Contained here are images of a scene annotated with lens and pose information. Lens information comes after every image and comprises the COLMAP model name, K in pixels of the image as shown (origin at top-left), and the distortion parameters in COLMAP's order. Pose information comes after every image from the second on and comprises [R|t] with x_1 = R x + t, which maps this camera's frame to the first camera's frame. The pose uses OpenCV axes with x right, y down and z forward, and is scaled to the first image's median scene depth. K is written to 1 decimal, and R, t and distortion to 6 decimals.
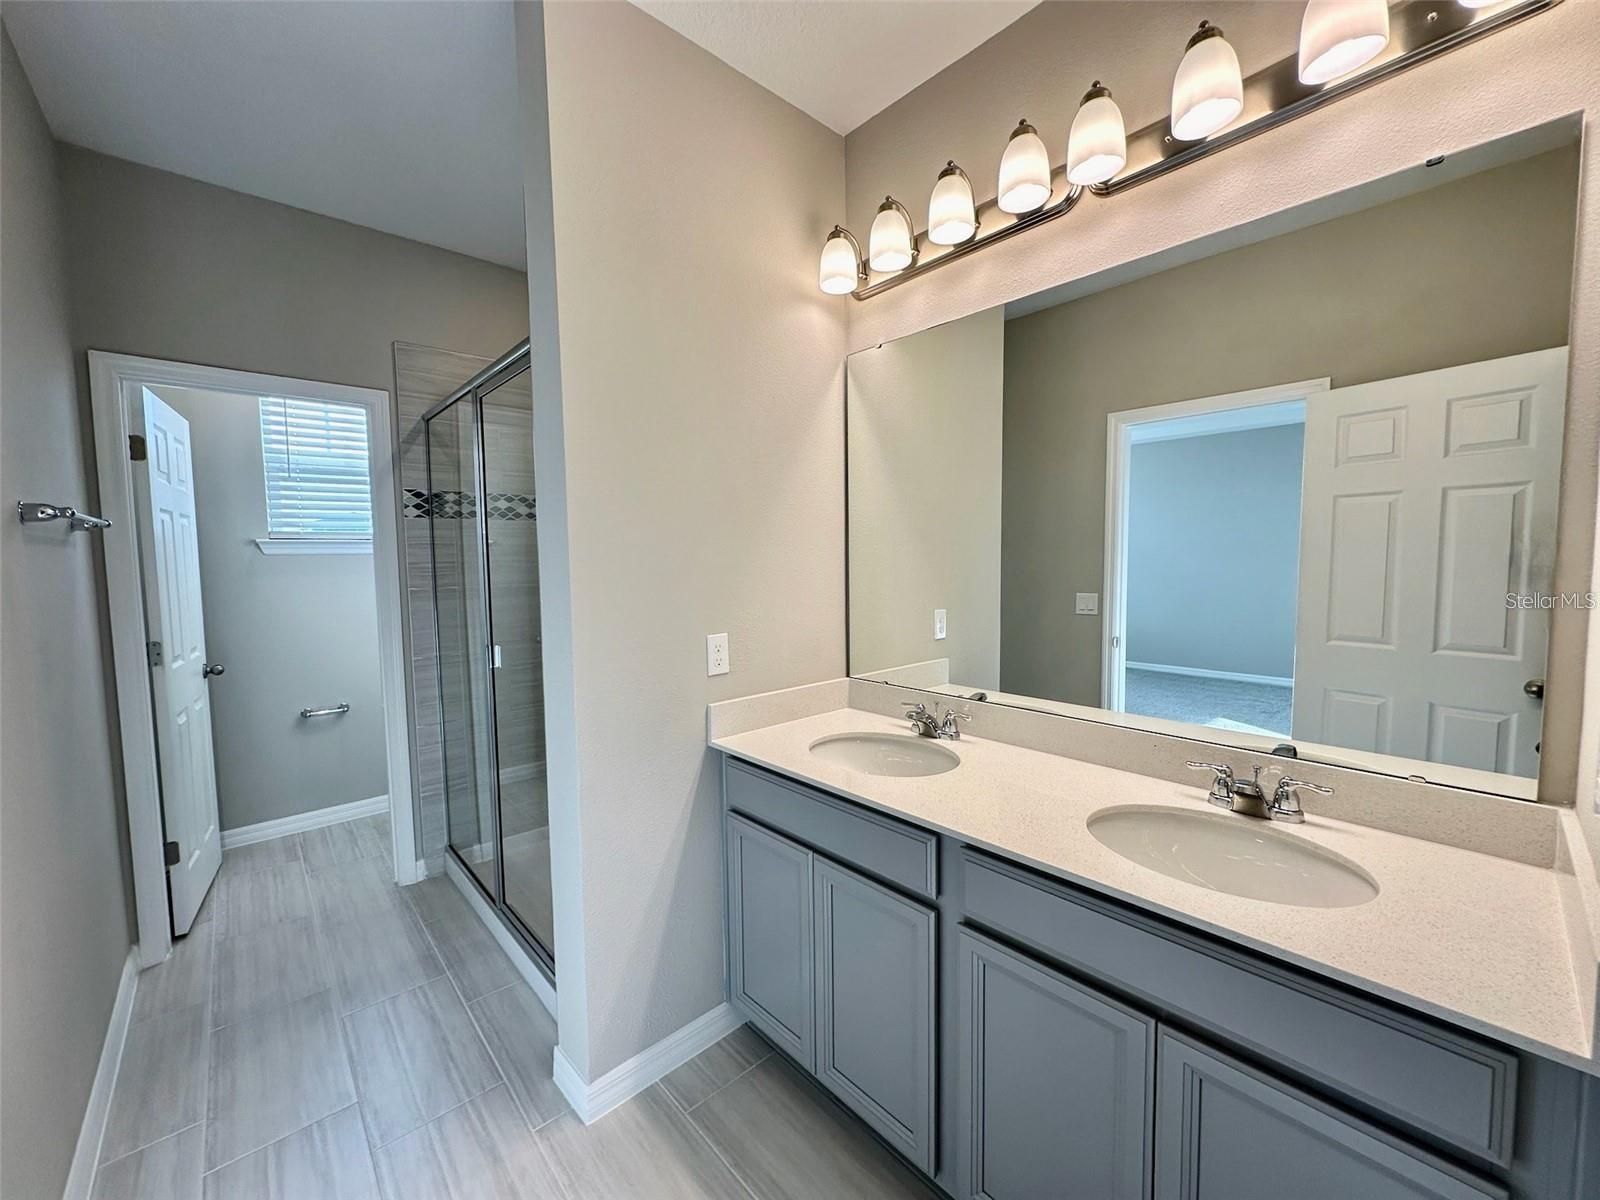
lens RADIAL K [[634.5, 0, 803.2], [0, 634.5, 599.7], [0, 0, 1]] dist [-0.002185, 0.000617]
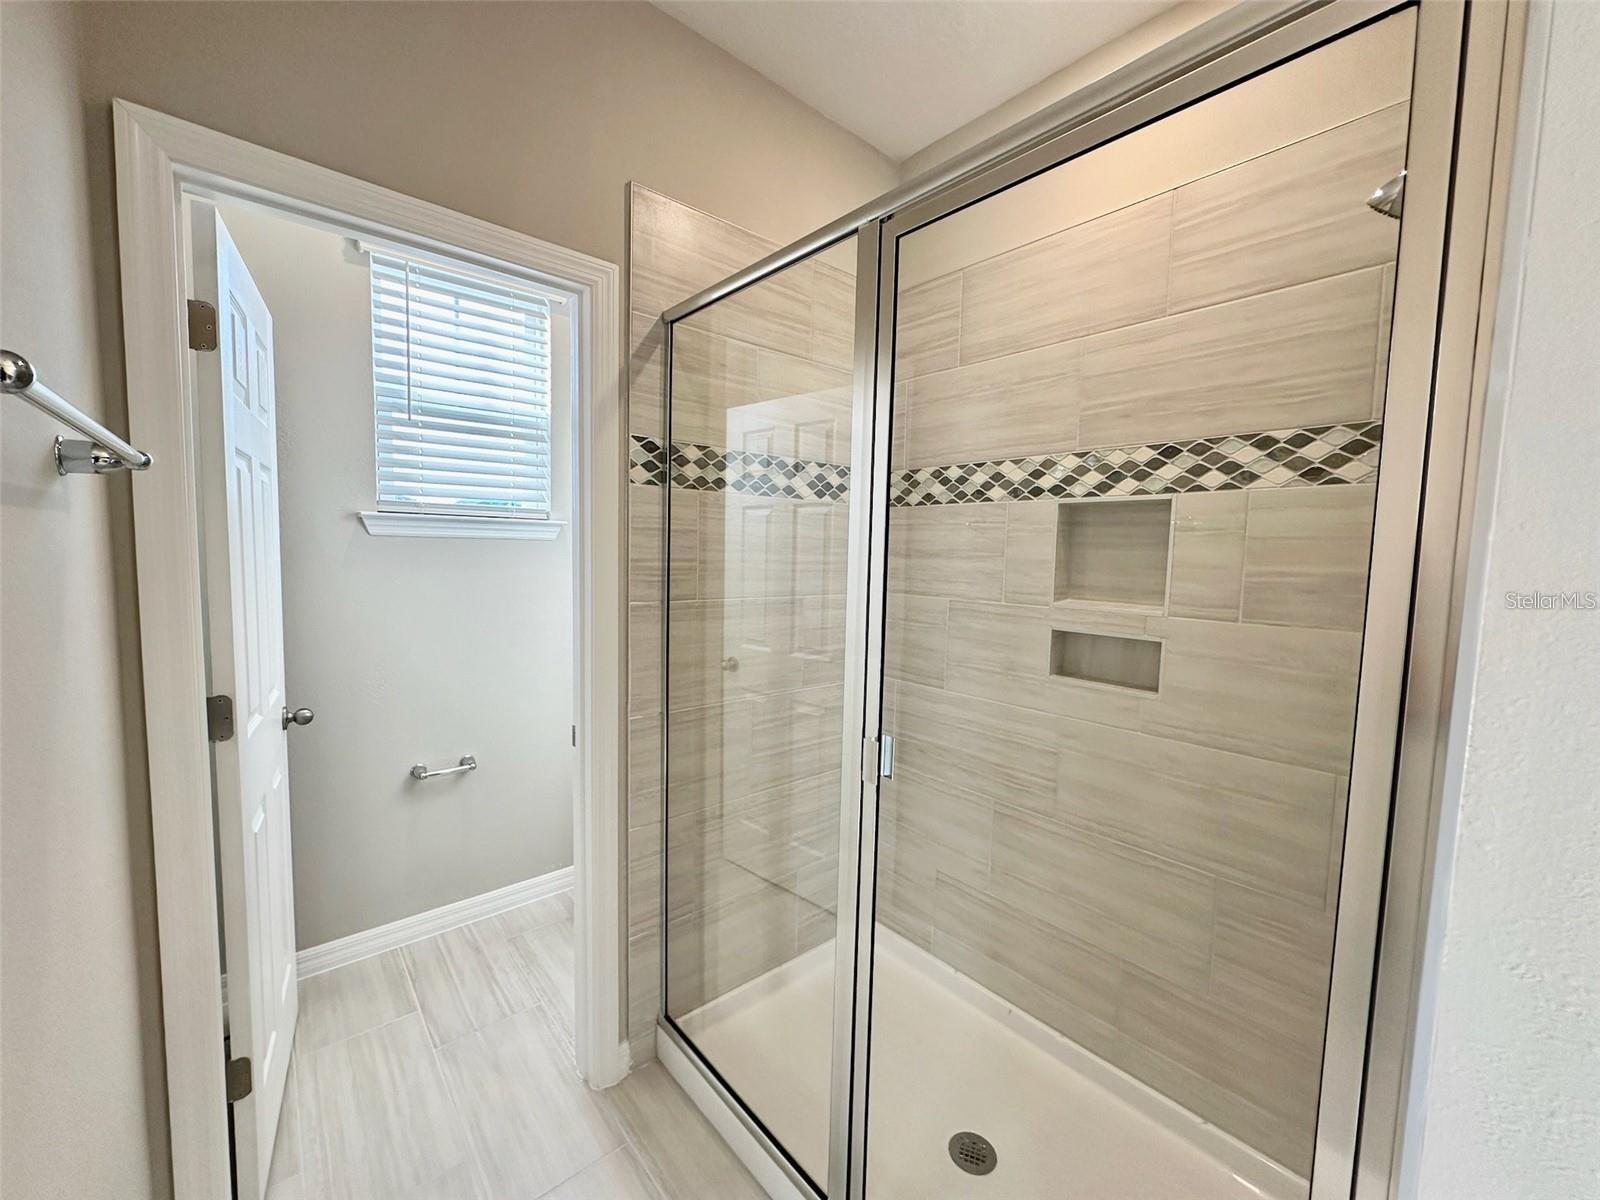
lens RADIAL K [[634.5, 0, 803.2], [0, 634.5, 599.8], [0, 0, 1]] dist [-0.002185, 0.000617]
pose [[0.999059, 0.039558, -0.017808, -0.441270], [-0.039379, 0.999171, 0.010277, -0.032291], [0.018199, -0.009566, 0.999789, 0.397701]]
